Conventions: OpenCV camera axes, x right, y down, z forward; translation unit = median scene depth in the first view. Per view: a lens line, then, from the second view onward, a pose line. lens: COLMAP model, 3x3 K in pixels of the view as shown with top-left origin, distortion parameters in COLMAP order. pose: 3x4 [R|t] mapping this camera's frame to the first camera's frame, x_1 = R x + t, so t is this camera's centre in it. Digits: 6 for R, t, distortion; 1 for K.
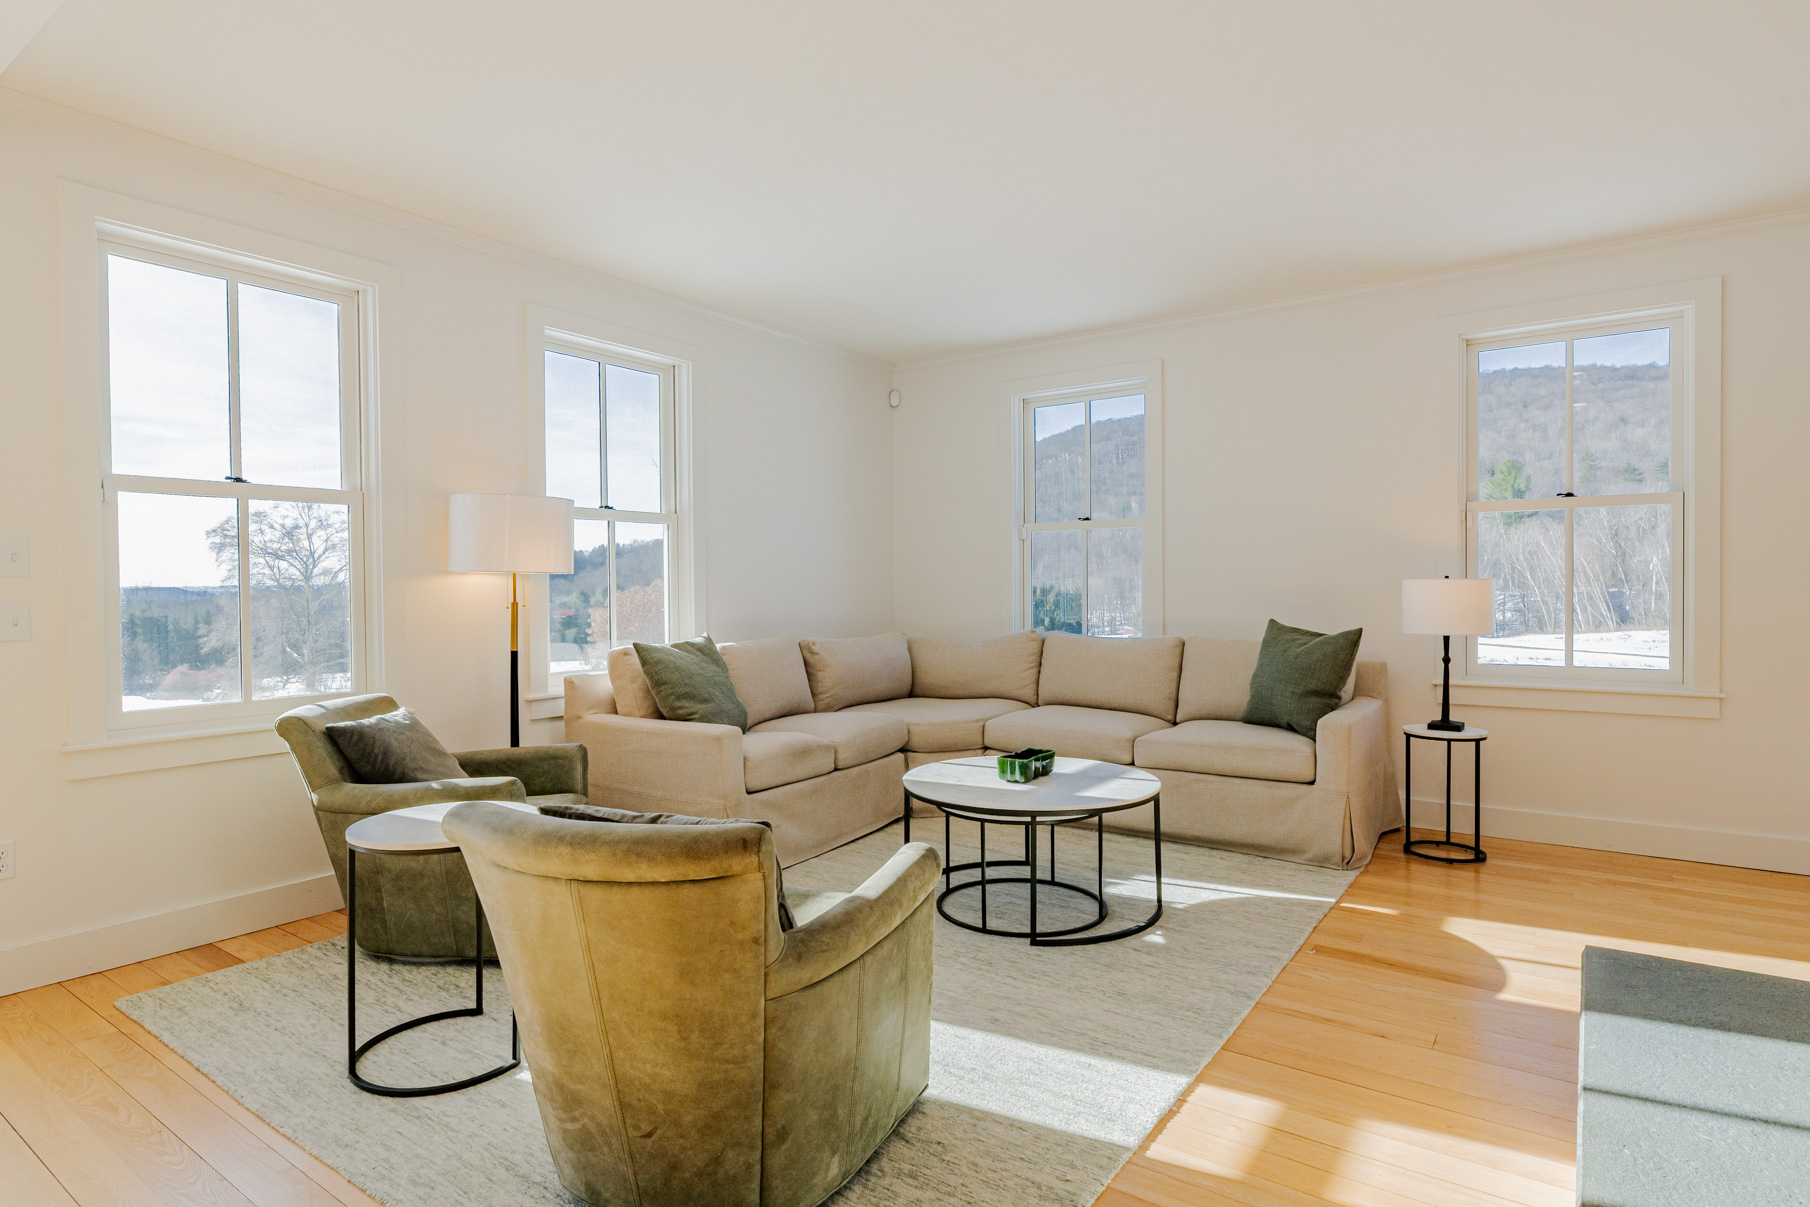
lens RADIAL K [[1006.5, 0, 907.2], [0, 1006.5, 608.6], [0, 0, 1]] dist [-0.001423, 0.001098]
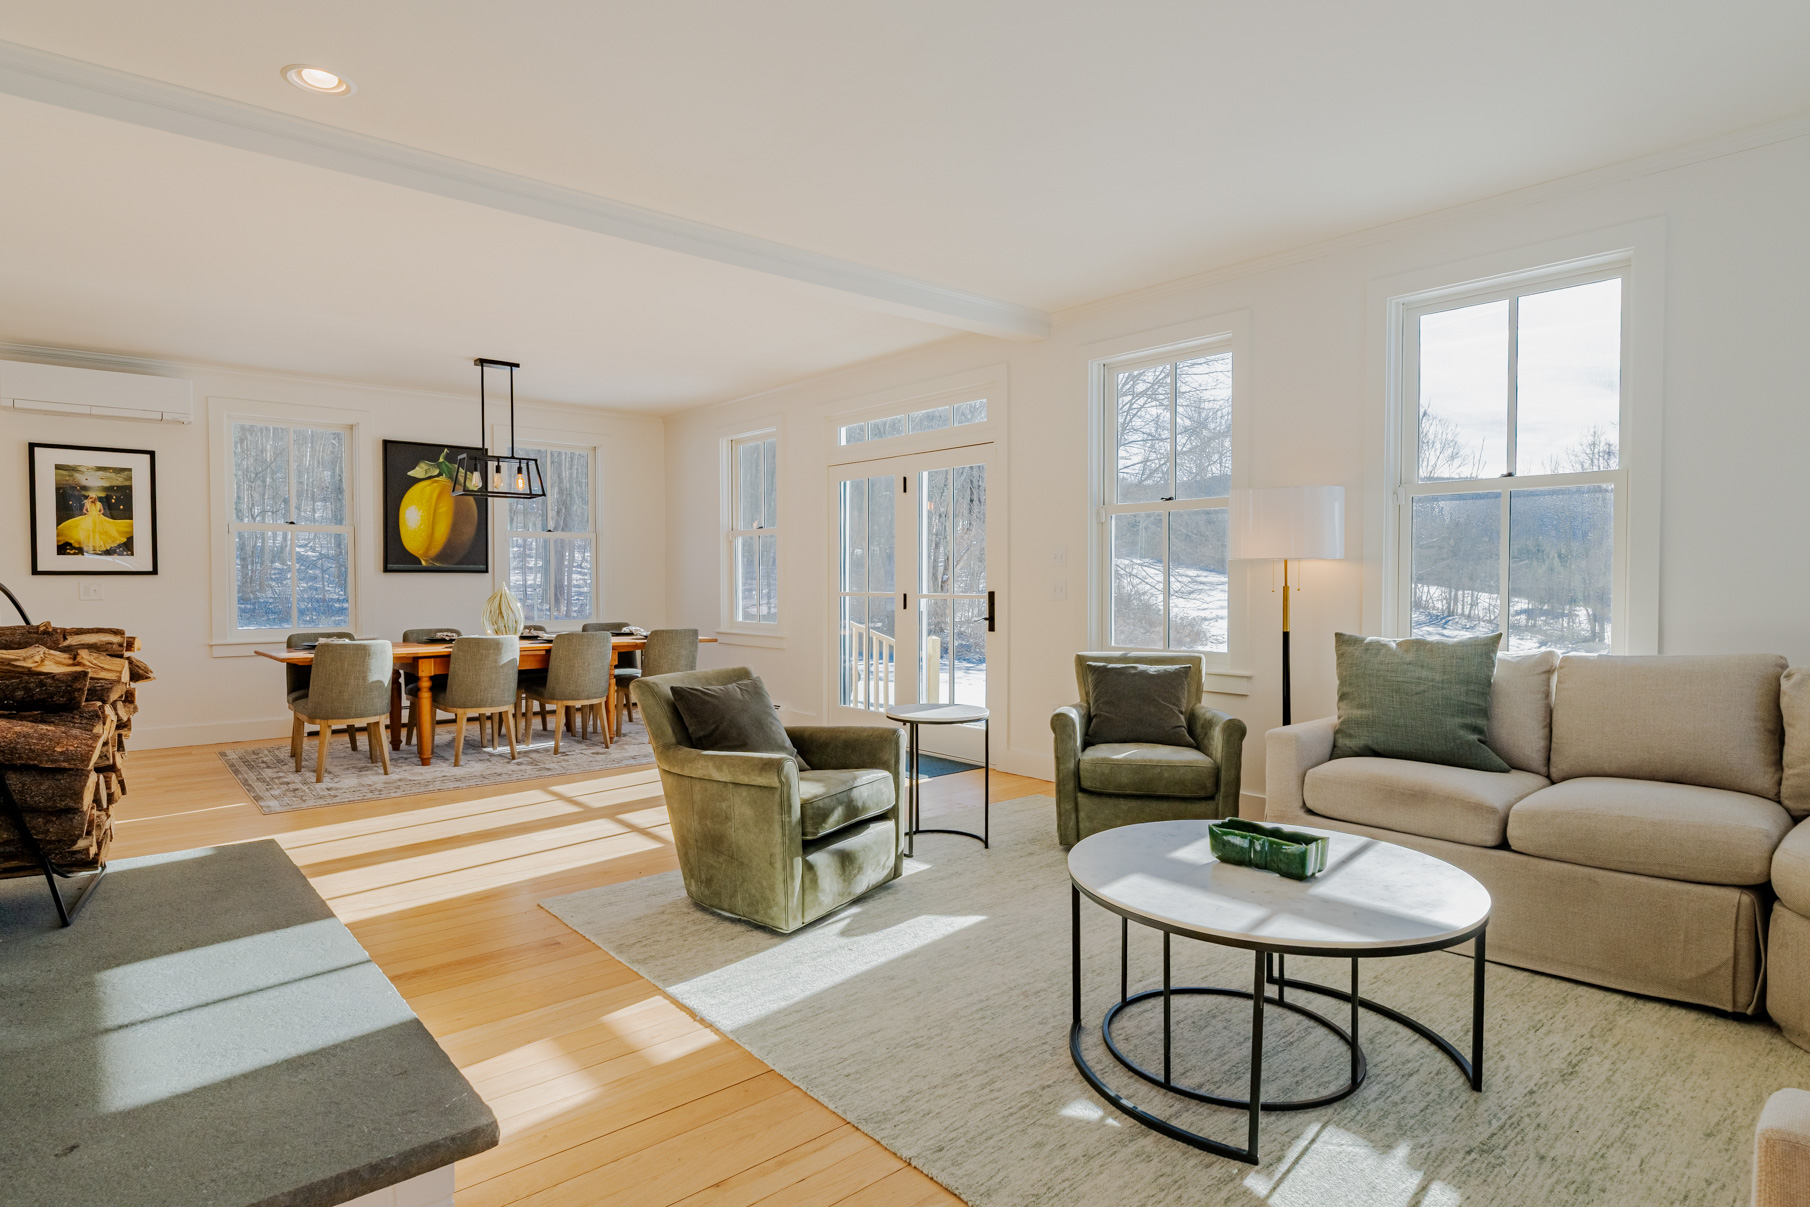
lens RADIAL K [[1006.5, 0, 900.9], [0, 1006.5, 603.7], [0, 0, 1]] dist [-0.001423, 0.001098]
pose [[-0.285525, 0.025349, -0.958036, 1.059918], [-0.018198, 0.999327, 0.031865, -0.026972], [0.958198, 0.026532, -0.284872, 1.246179]]
